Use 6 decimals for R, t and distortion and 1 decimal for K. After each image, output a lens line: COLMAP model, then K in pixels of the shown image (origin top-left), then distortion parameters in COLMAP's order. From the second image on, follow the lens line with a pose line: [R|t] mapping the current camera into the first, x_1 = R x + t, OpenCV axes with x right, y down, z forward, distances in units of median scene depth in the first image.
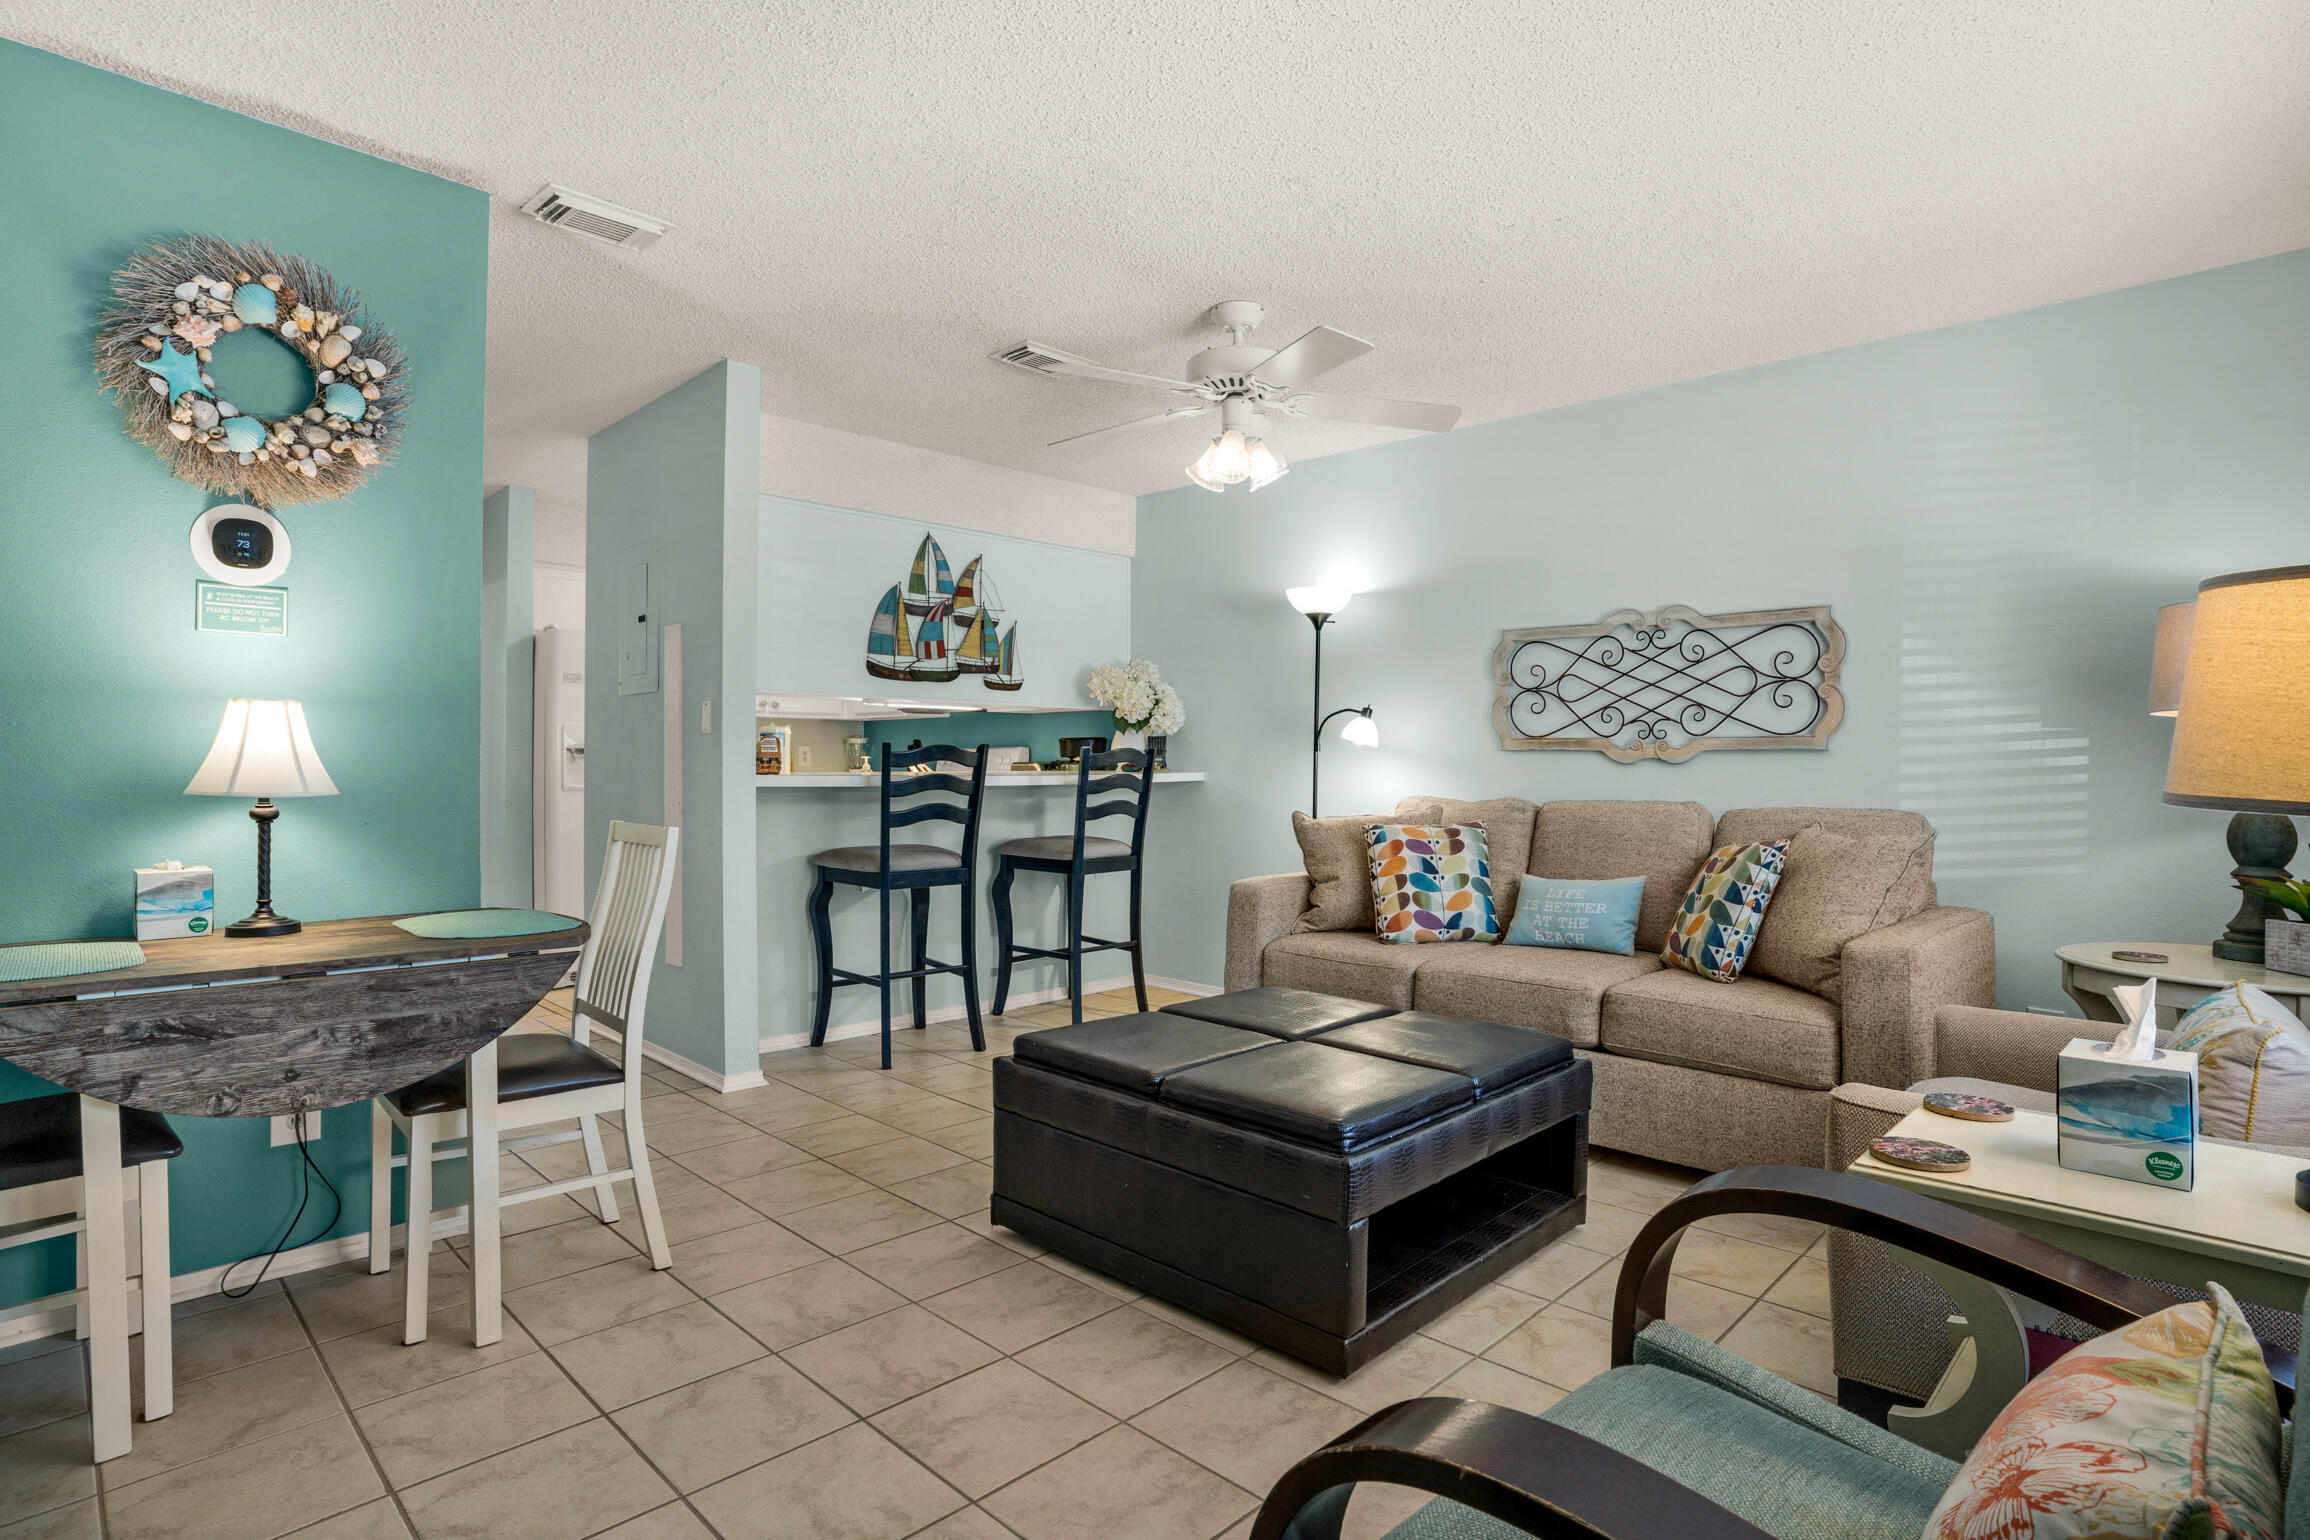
lens RADIAL K [[1187.1, 0, 1155.0], [0, 1187.1, 770.0], [0, 0, 1]] dist [-0.067630, 0.036211]
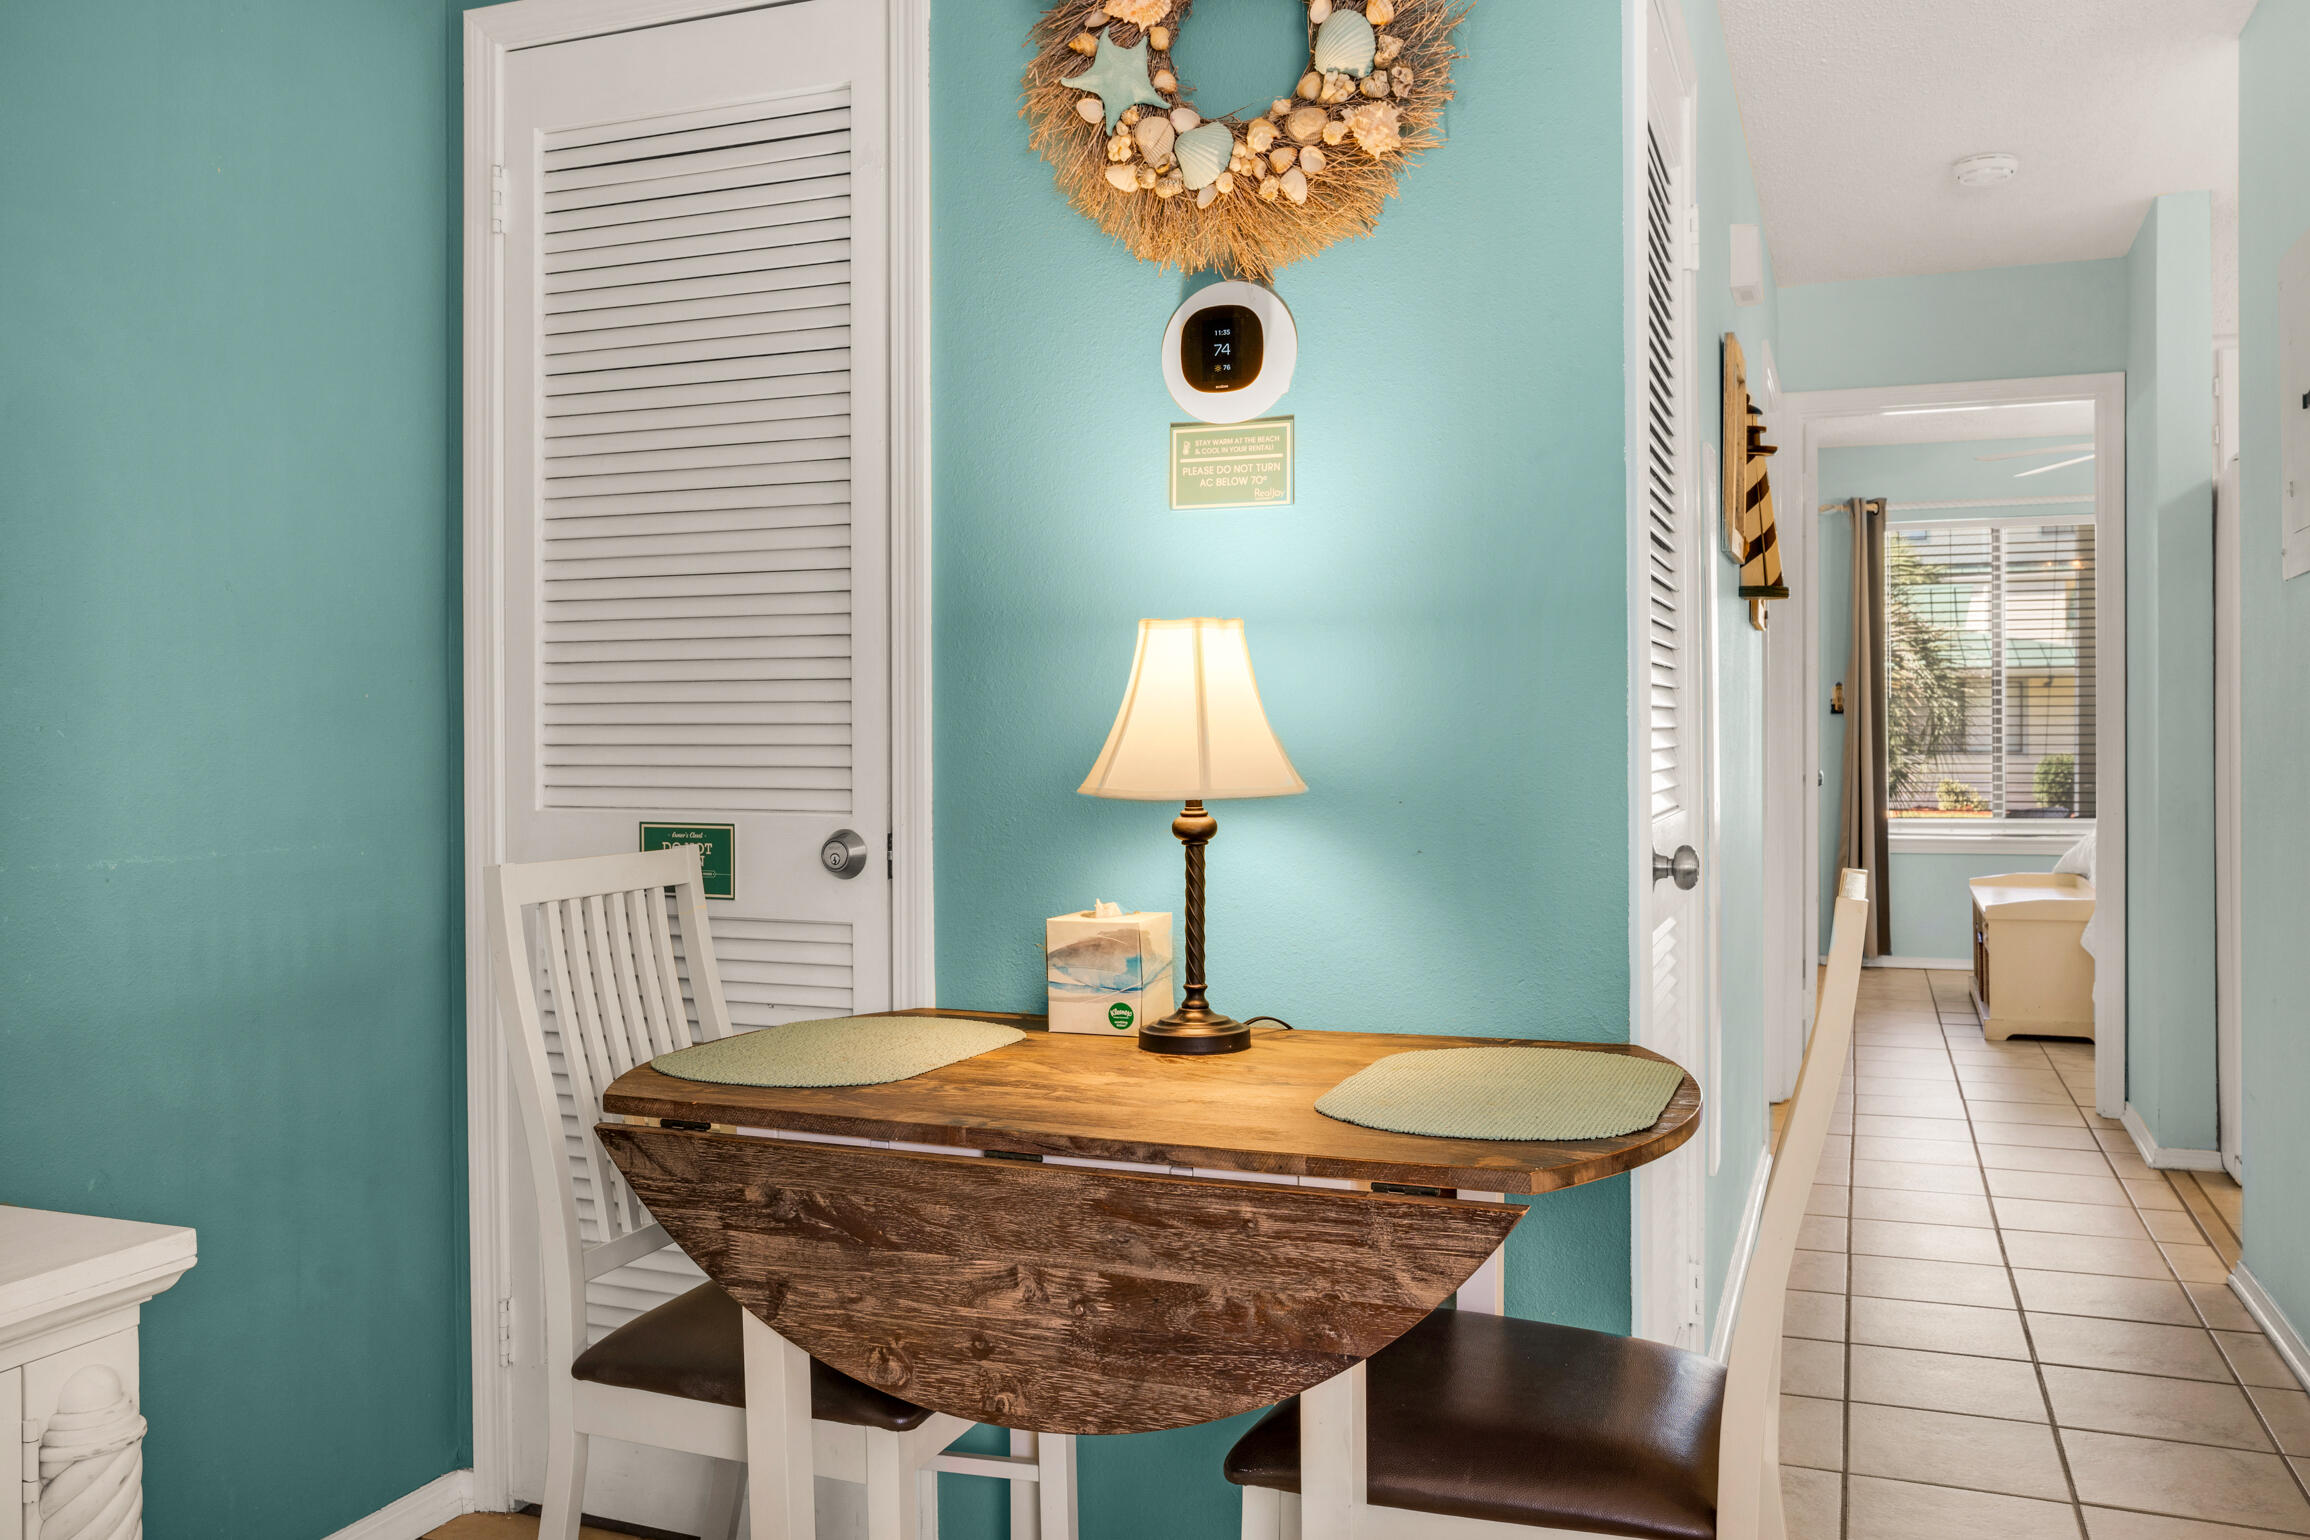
lens RADIAL K [[1842.2, 0, 1160.6], [0, 1842.2, 739.4], [0, 0, 1]] dist [-0.053411, 0.062931]
pose [[0.403253, -0.005629, -0.915071, 0.012956], [0.003766, 0.999983, -0.004492, -0.000227], [0.915081, -0.001634, 0.403267, 0.346505]]
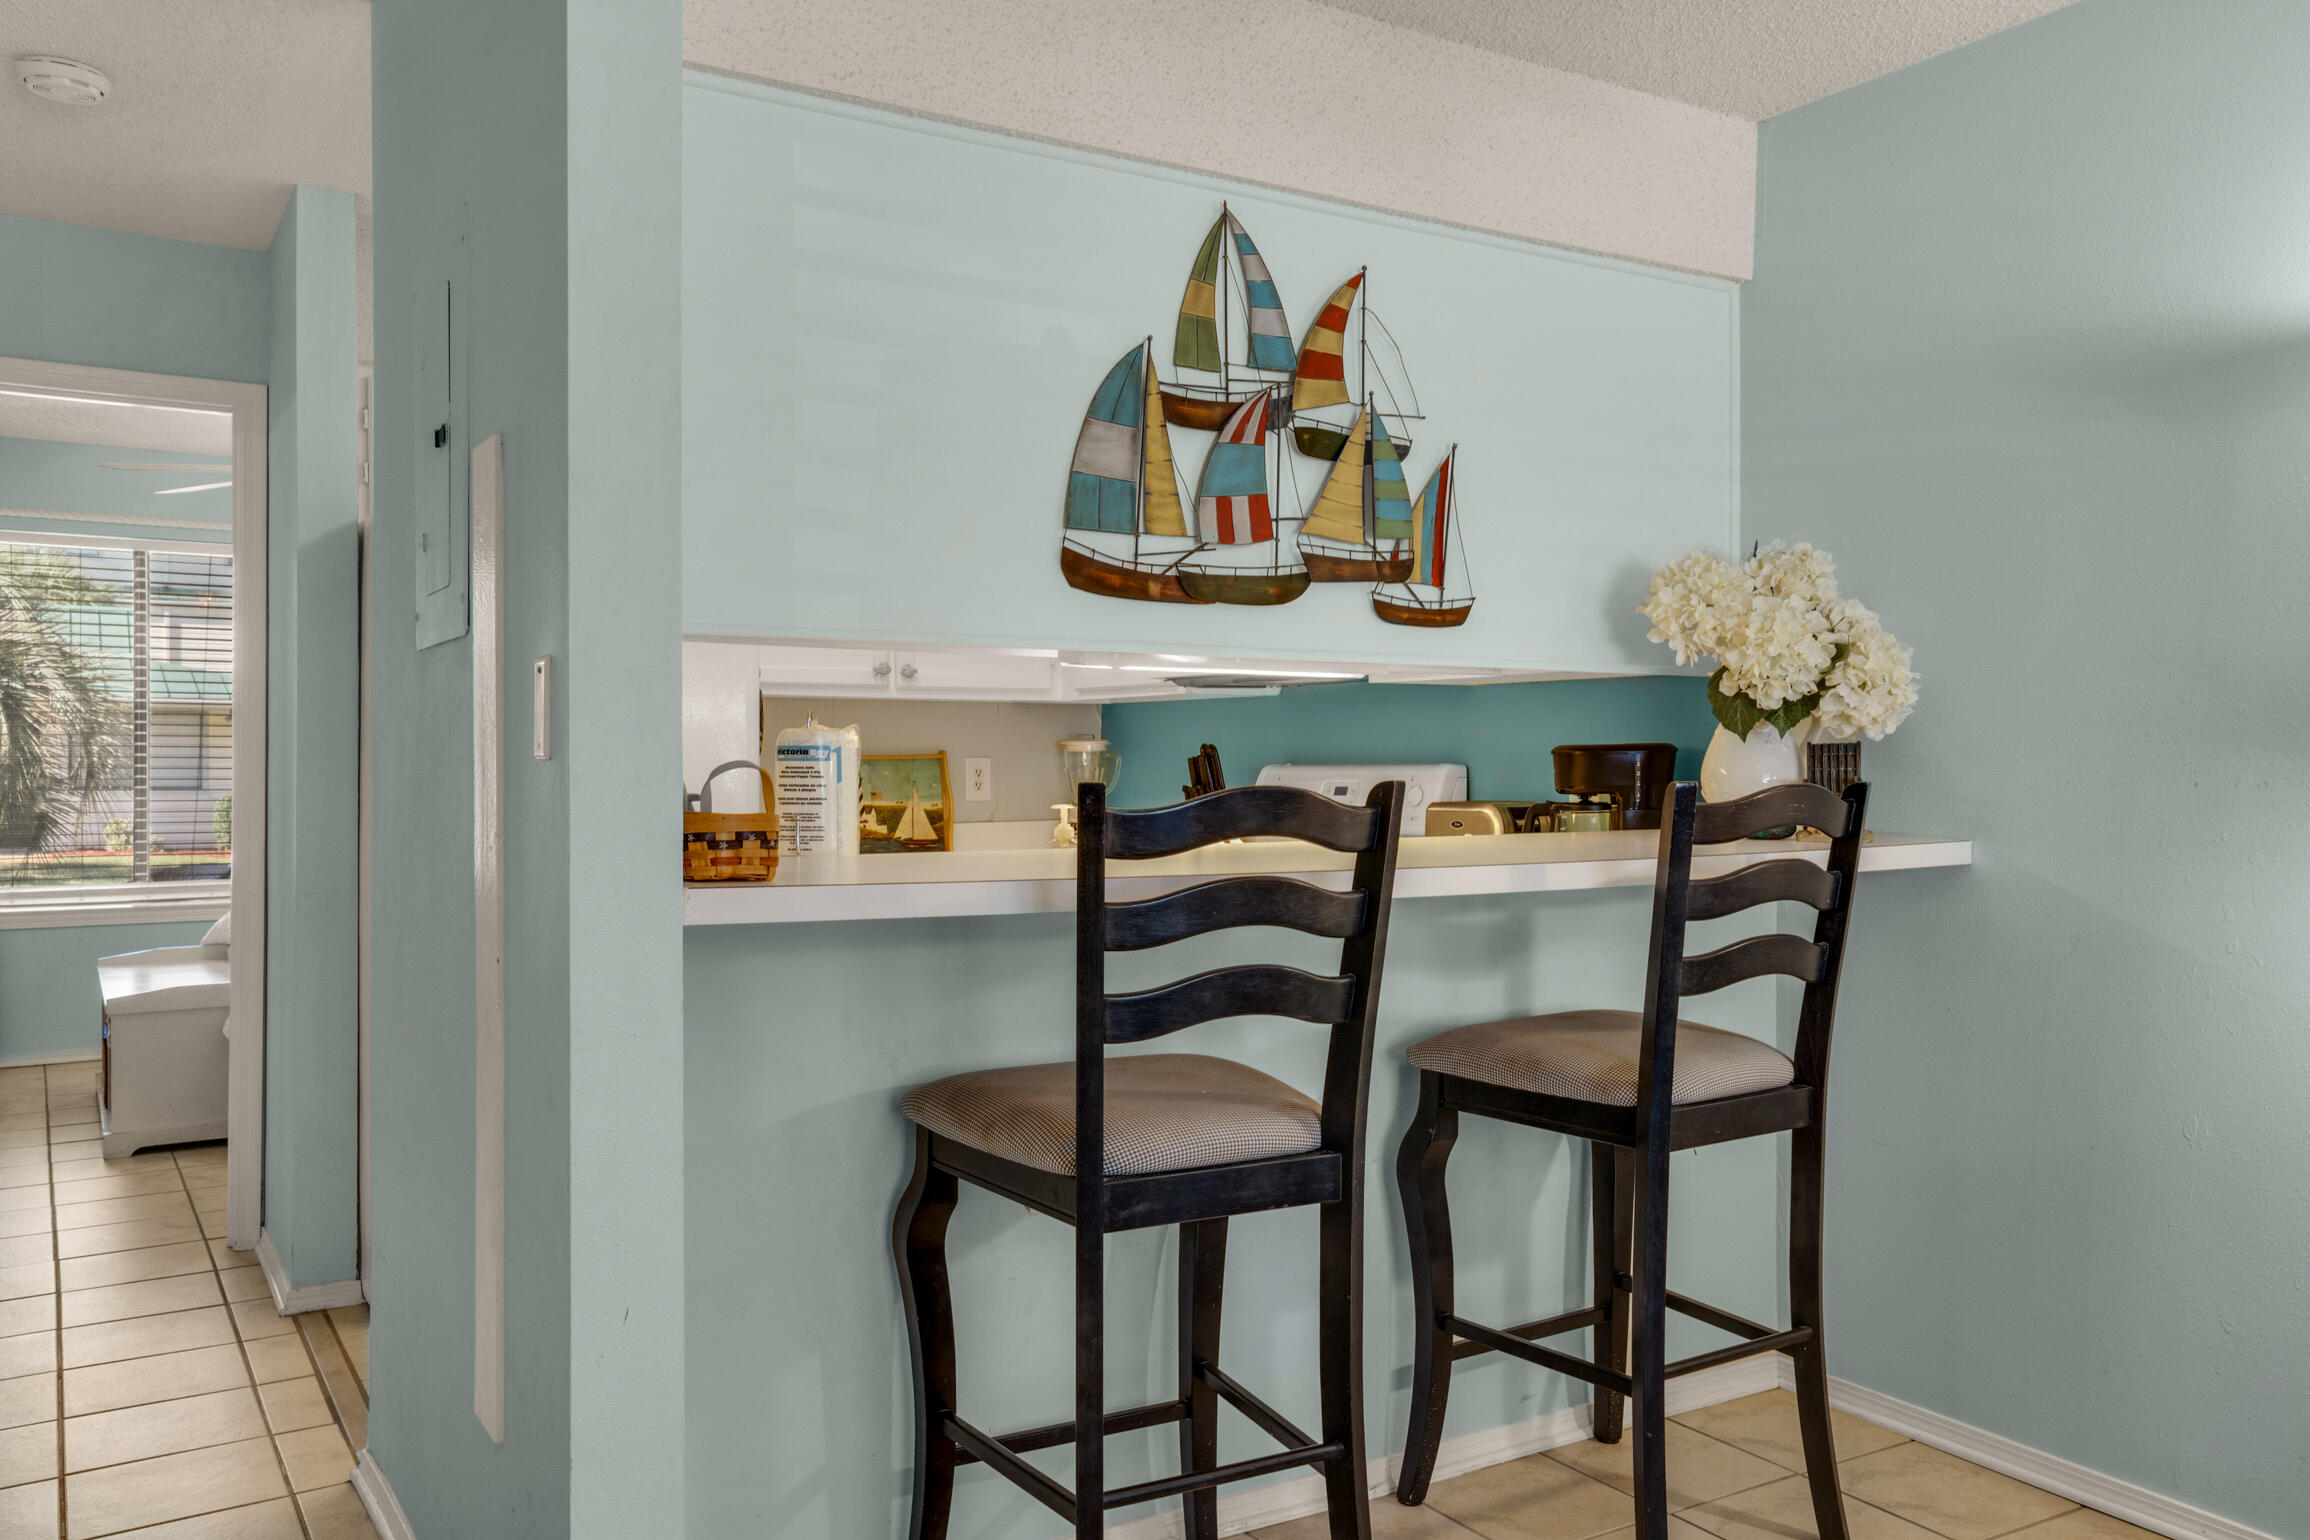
lens RADIAL K [[1834.1, 0, 1155.0], [0, 1834.1, 770.0], [0, 0, 1]] dist [0.000742, 0.005574]
pose [[0.971648, -0.000730, -0.236432, -0.093215], [0.000414, 0.999999, -0.001389, -0.026017], [0.236433, 0.001252, 0.971647, 0.525735]]
